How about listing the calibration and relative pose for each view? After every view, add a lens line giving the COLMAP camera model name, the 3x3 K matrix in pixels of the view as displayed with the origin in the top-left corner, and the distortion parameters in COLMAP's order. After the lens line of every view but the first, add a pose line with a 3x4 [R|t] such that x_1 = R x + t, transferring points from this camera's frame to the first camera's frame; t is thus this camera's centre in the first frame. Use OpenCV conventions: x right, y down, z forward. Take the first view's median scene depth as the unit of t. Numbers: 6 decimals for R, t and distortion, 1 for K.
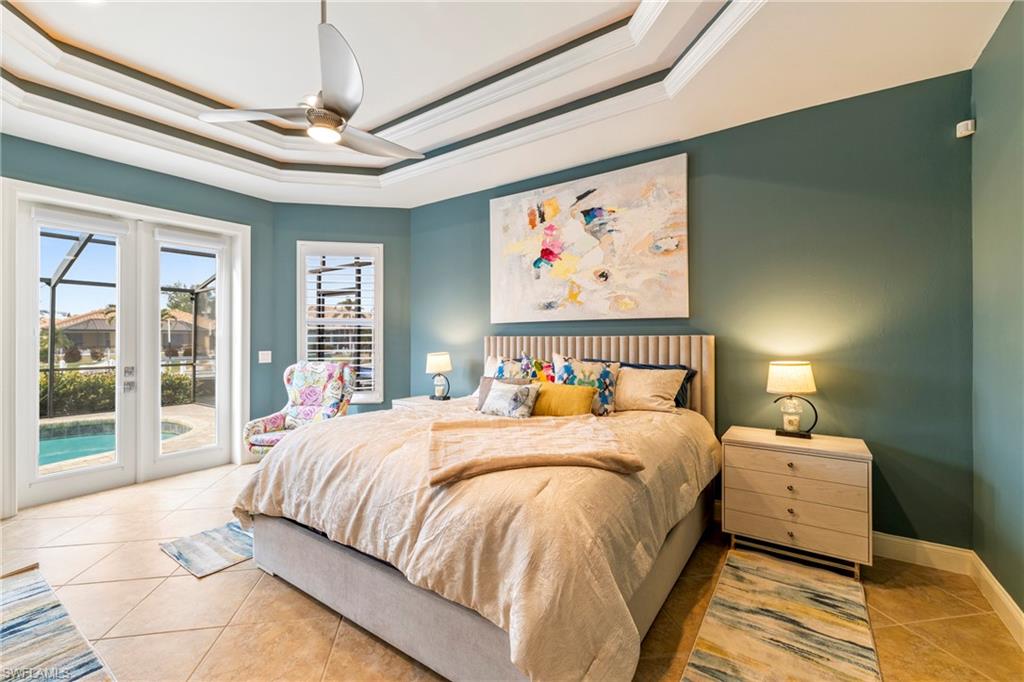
lens RADIAL K [[438.5, 0, 509.1], [0, 438.5, 335.9], [0, 0, 1]] dist [-0.002740, -0.000109]
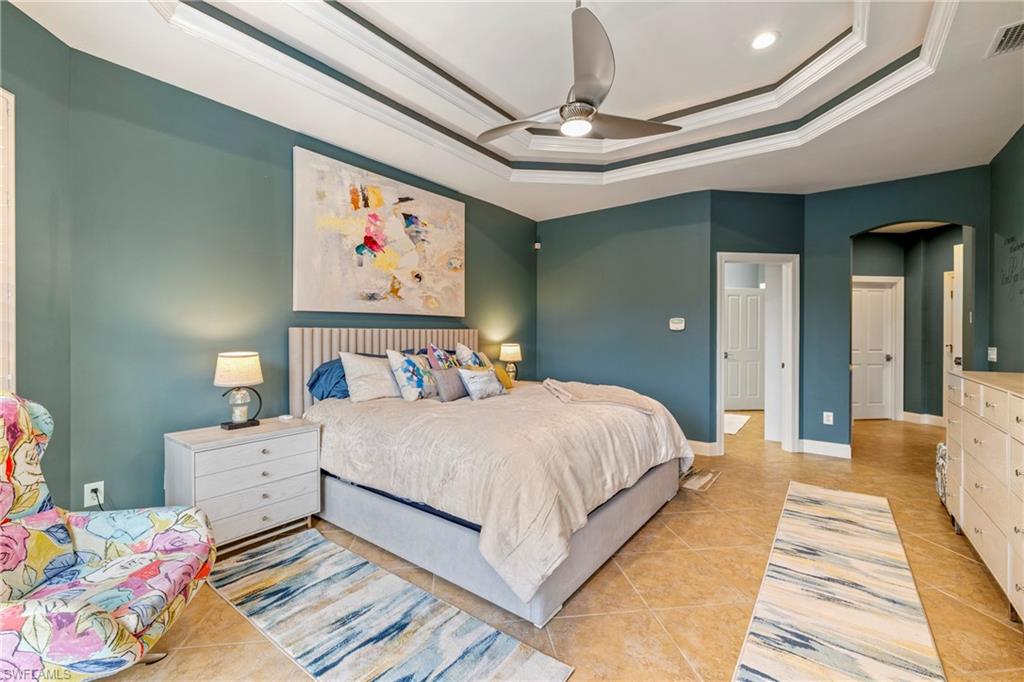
lens RADIAL K [[438.5, 0, 509.1], [0, 438.5, 335.9], [0, 0, 1]] dist [-0.002740, -0.000109]
pose [[0.030042, -0.002562, 0.999545, -0.892237], [-0.002635, 0.999993, 0.002642, 0.013817], [-0.999545, -0.002713, 0.030035, 0.694322]]
